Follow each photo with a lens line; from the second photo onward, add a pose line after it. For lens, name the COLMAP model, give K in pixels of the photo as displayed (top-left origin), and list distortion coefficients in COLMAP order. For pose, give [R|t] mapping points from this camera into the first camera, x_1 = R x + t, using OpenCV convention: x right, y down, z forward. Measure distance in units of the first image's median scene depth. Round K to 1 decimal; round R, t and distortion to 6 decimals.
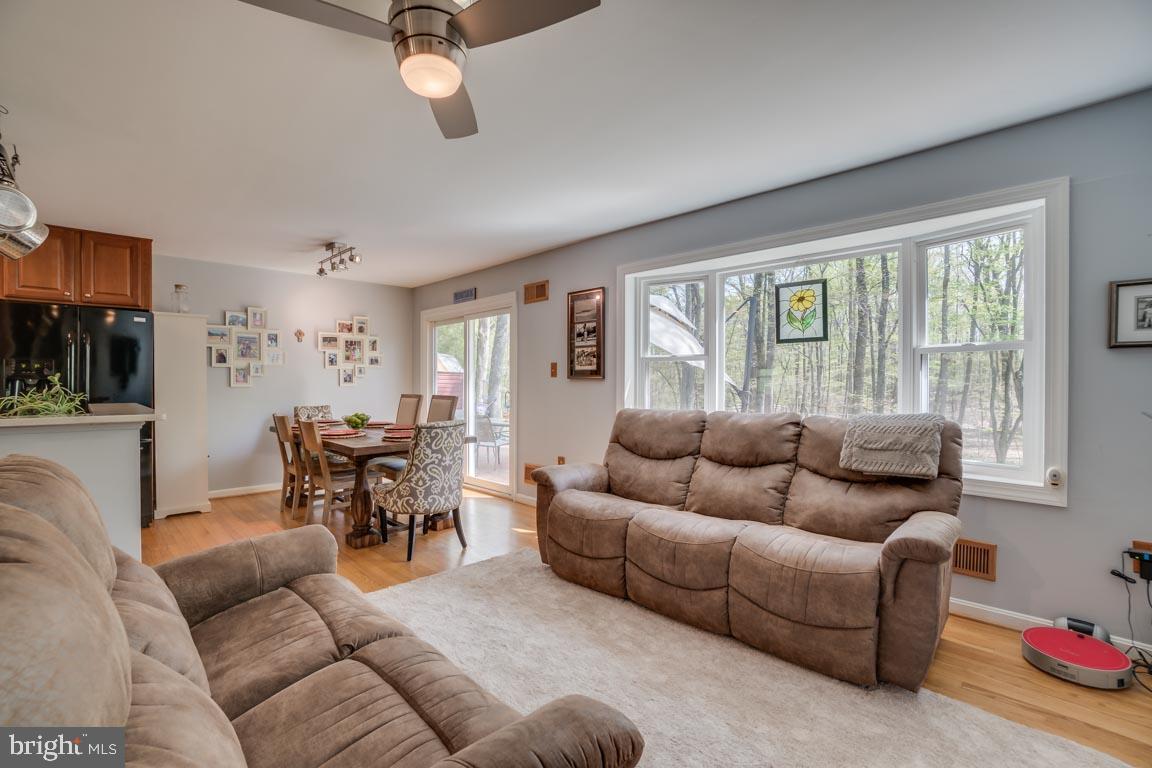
lens RADIAL K [[522.5, 0, 570.9], [0, 522.5, 377.9], [0, 0, 1]] dist [-0.035896, 0.007653]
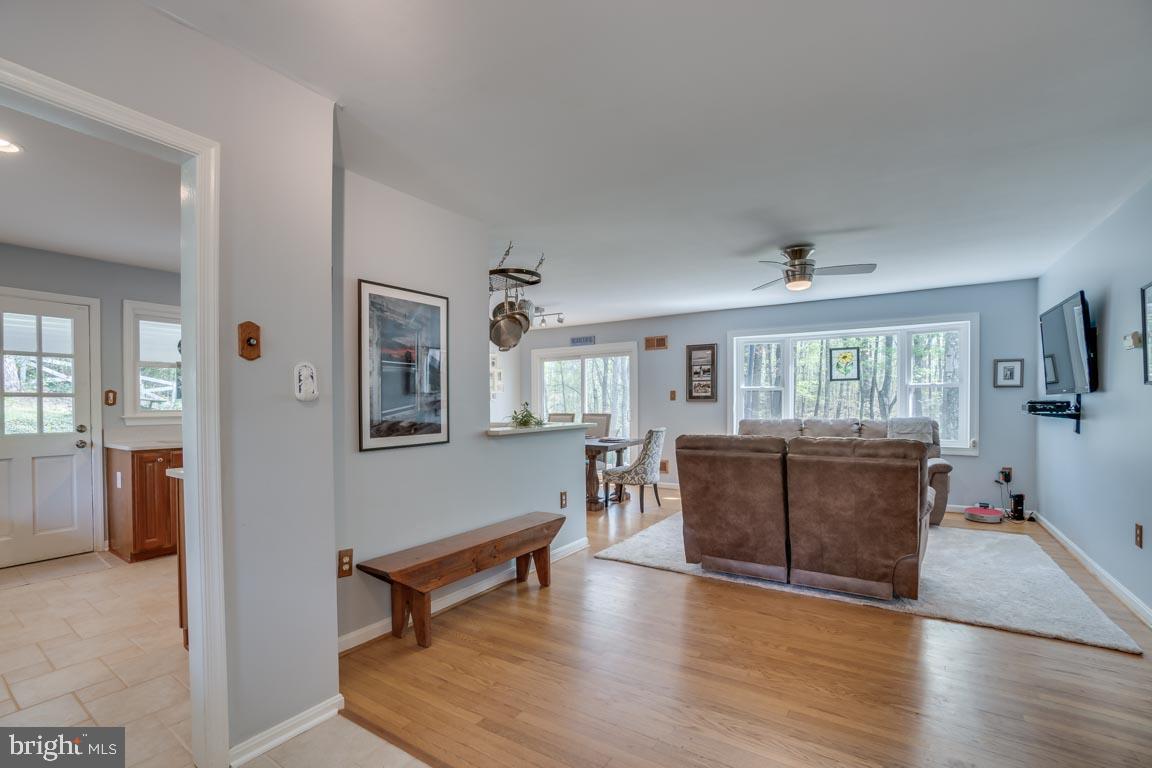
lens RADIAL K [[522.5, 0, 587.4], [0, 522.5, 406.5], [0, 0, 1]] dist [-0.035896, 0.007653]
pose [[0.974167, -0.011550, 0.225535, -0.848085], [0.007684, 0.999808, 0.018014, -0.017510], [-0.225700, -0.015816, 0.974068, -0.576625]]
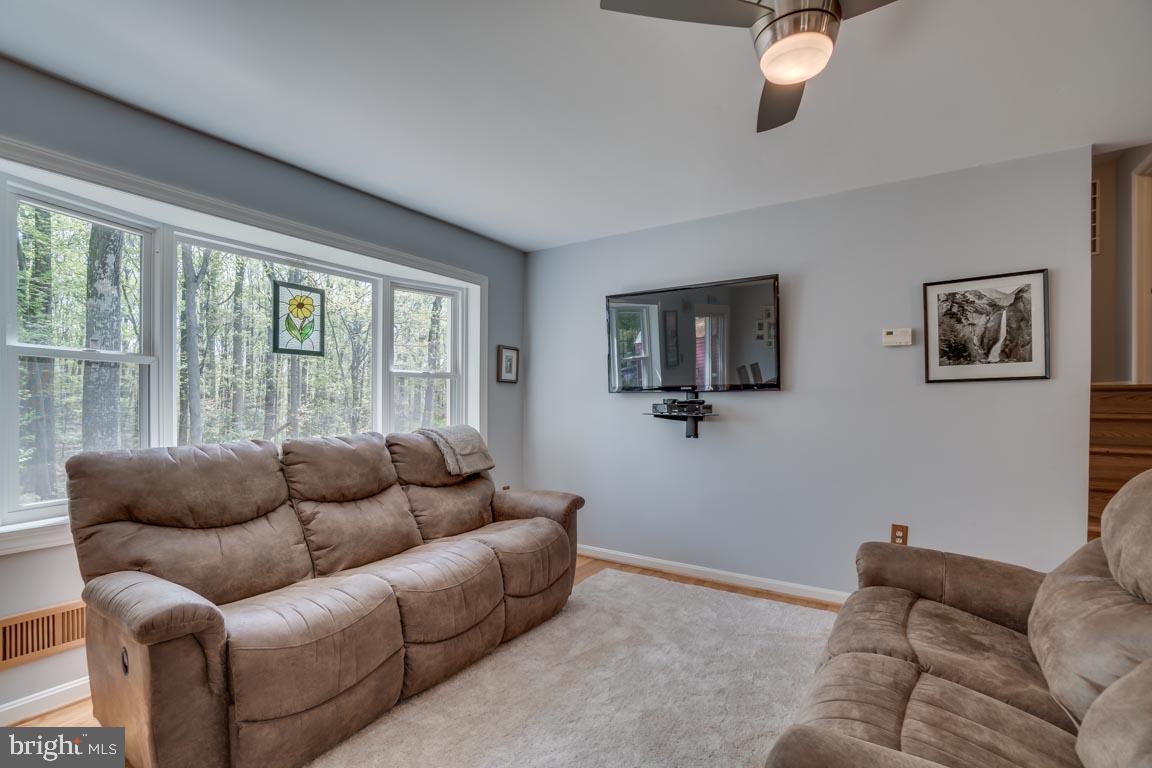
lens RADIAL K [[522.5, 0, 561.7], [0, 522.5, 407.2], [0, 0, 1]] dist [-0.035896, 0.007653]
pose [[-0.180904, -0.007978, 0.983468, -0.490129], [-0.012480, 0.999905, 0.005815, 0.009250], [-0.983422, -0.011222, -0.180987, 0.713741]]
